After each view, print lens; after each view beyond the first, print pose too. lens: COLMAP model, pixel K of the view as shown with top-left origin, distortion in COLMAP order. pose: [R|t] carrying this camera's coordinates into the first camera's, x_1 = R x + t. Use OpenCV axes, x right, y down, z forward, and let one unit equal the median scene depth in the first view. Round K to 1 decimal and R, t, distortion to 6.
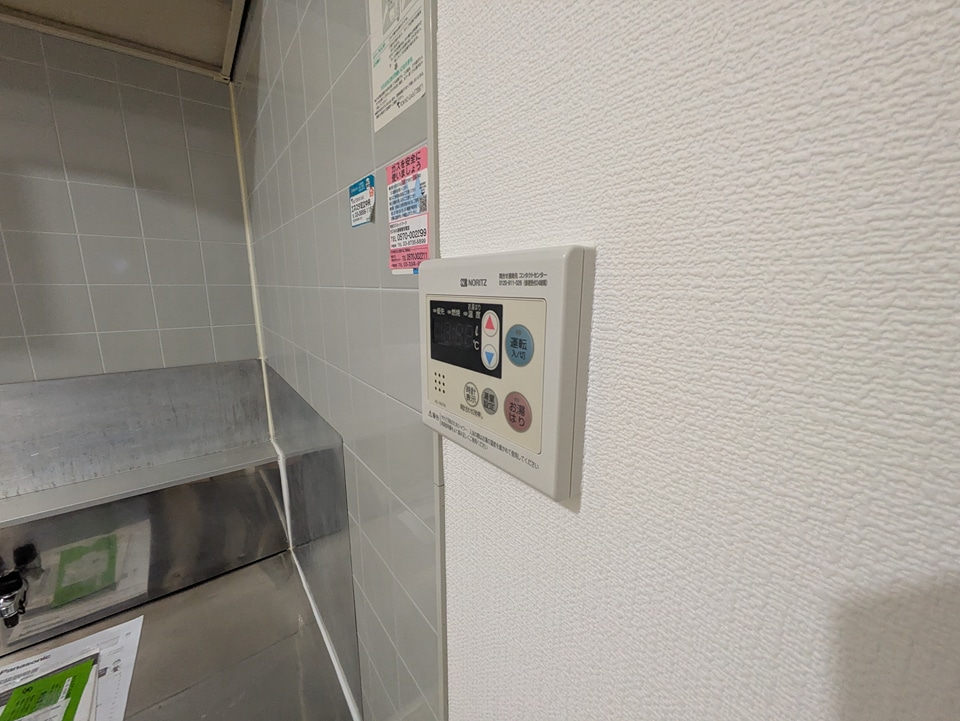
lens RADIAL K [[378.5, 0, 481.7], [0, 378.5, 362.5], [0, 0, 1]] dist [-0.004195, 0.001658]
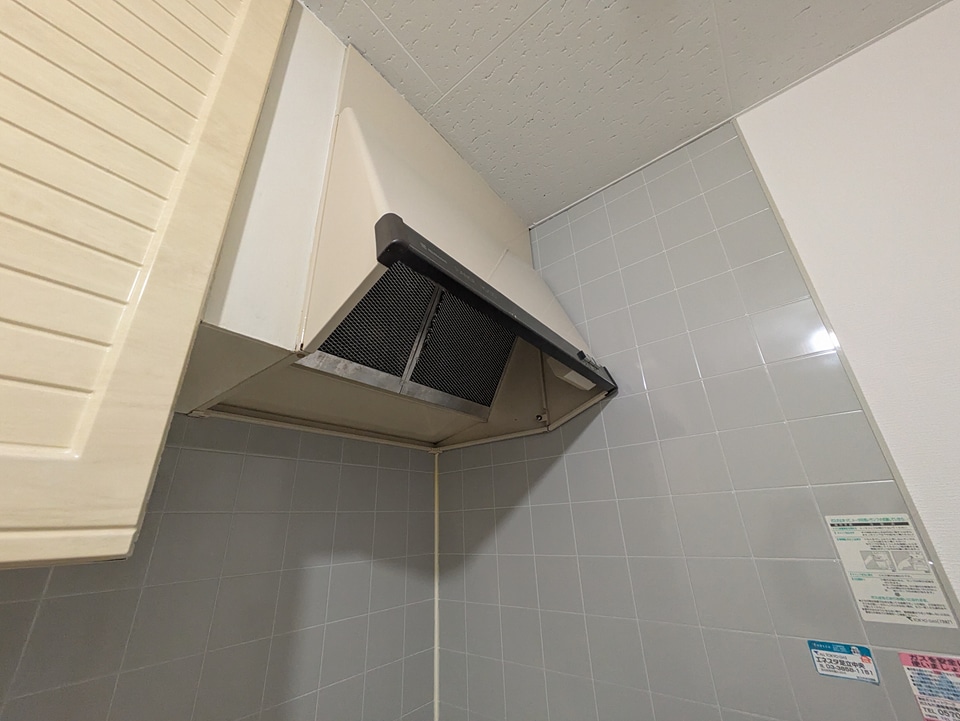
lens RADIAL K [[378.5, 0, 479.6], [0, 378.5, 363.0], [0, 0, 1]] dist [-0.004195, 0.001658]
pose [[0.971036, 0.056076, 0.232258, -2.497758], [0.087483, 0.821125, -0.564004, -0.811634], [-0.222340, 0.567987, 0.792437, -0.564649]]
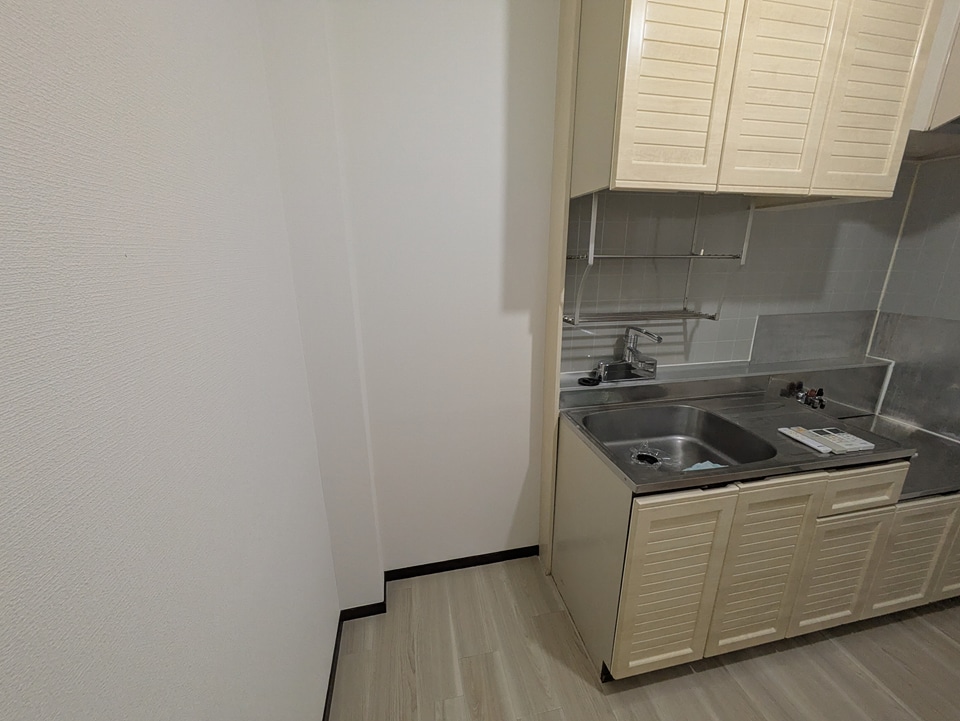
lens RADIAL K [[378.5, 0, 477.6], [0, 378.5, 362.8], [0, 0, 1]] dist [-0.004195, 0.001658]
pose [[0.899681, 0.114127, -0.421366, -5.289244], [-0.081420, 0.992154, 0.094879, 0.791839], [0.428888, -0.051053, 0.901914, -5.270933]]
